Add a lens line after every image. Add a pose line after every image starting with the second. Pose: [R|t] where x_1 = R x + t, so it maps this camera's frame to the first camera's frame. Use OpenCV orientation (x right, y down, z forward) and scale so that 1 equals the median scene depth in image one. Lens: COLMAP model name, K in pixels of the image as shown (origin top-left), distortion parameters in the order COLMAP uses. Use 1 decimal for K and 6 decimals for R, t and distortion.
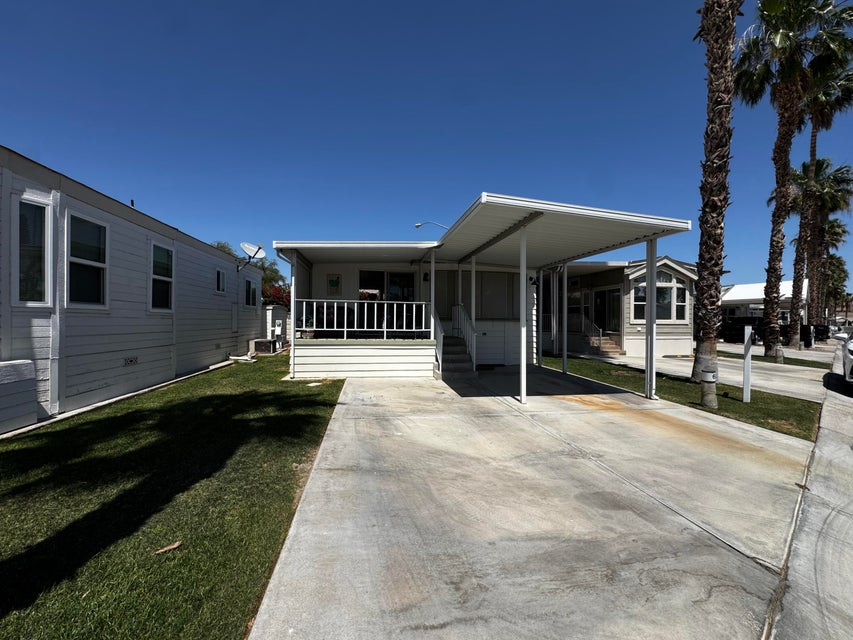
lens RADIAL K [[343.2, 0, 426.5], [0, 343.2, 320.0], [0, 0, 1]] dist [0.000604, 0.000228]
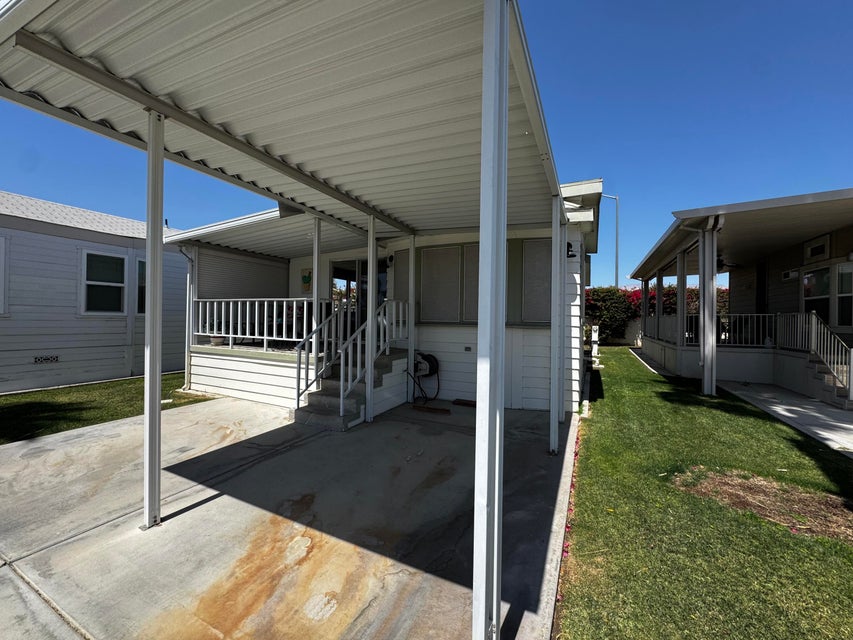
lens RADIAL K [[343.2, 0, 426.5], [0, 343.2, 320.0], [0, 0, 1]] dist [0.000604, 0.000228]
pose [[0.828490, -0.000093, -0.560004, 0.633045], [-0.004301, 0.999969, -0.006529, -0.004411], [0.559987, 0.007817, 0.828464, 0.621987]]
